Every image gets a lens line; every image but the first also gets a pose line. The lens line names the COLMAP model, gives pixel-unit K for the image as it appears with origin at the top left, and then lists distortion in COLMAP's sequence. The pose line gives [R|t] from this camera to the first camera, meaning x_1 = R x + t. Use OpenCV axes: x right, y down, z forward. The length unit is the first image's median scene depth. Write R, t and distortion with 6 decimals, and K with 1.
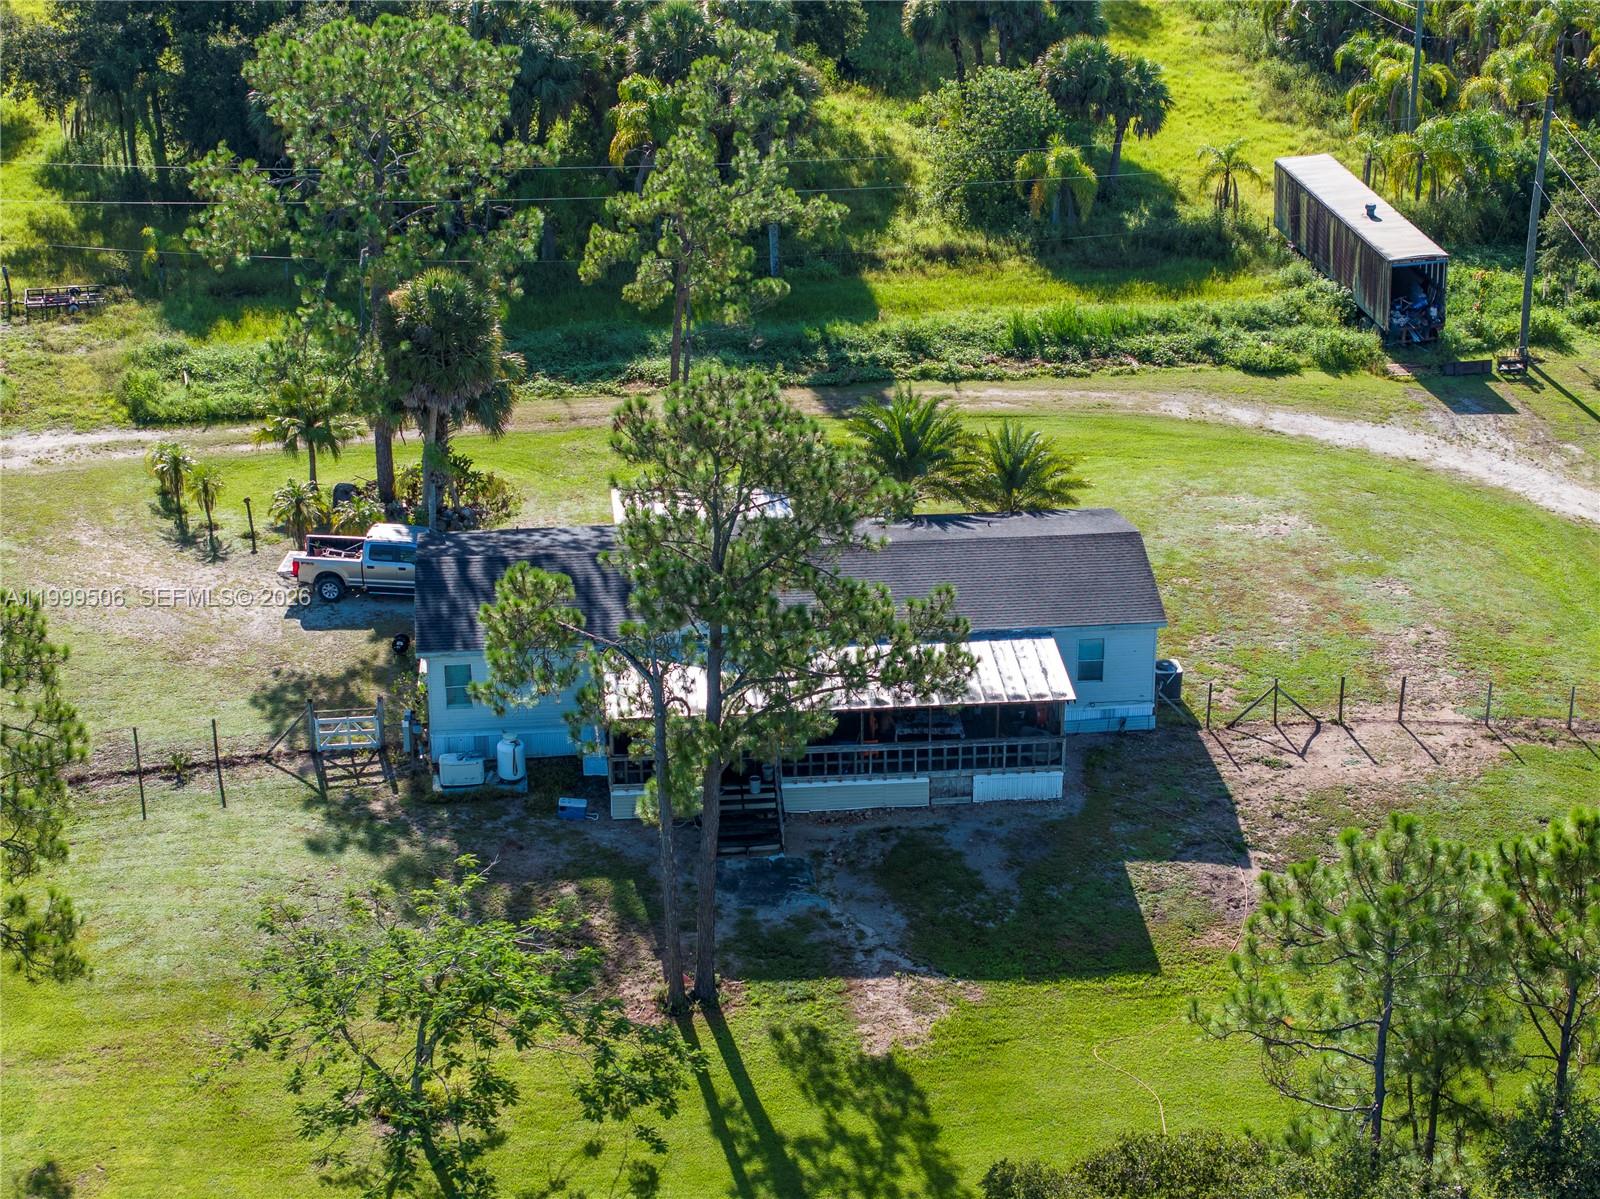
lens RADIAL K [[3223.8, 0, 800.0], [0, 3223.8, 599.5], [0, 0, 1]] dist [-0.022105, 0.149604]
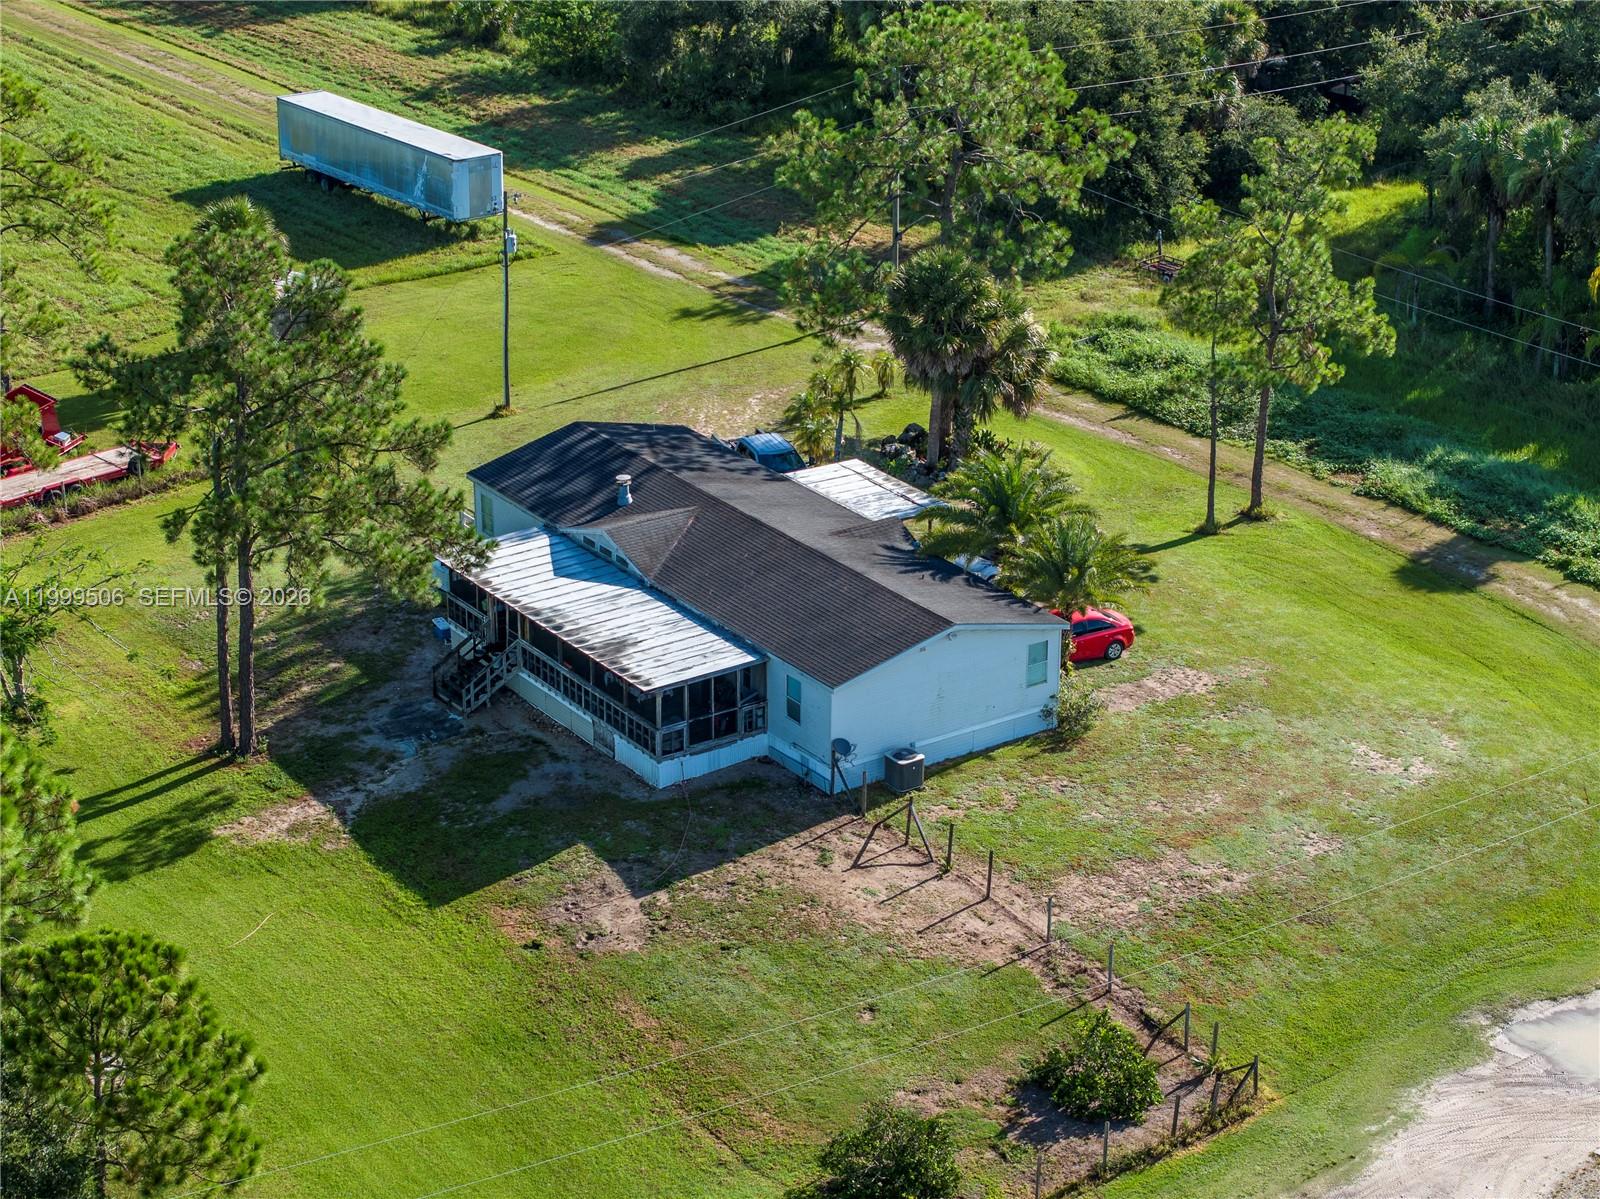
lens RADIAL K [[3223.8, 0, 800.0], [0, 3223.8, 599.5], [0, 0, 1]] dist [-0.022105, 0.149604]
pose [[0.454859, 0.321940, -0.830336, 0.956803], [-0.357051, 0.920080, 0.161142, -0.179906], [0.815854, 0.223175, 0.533456, 0.484061]]
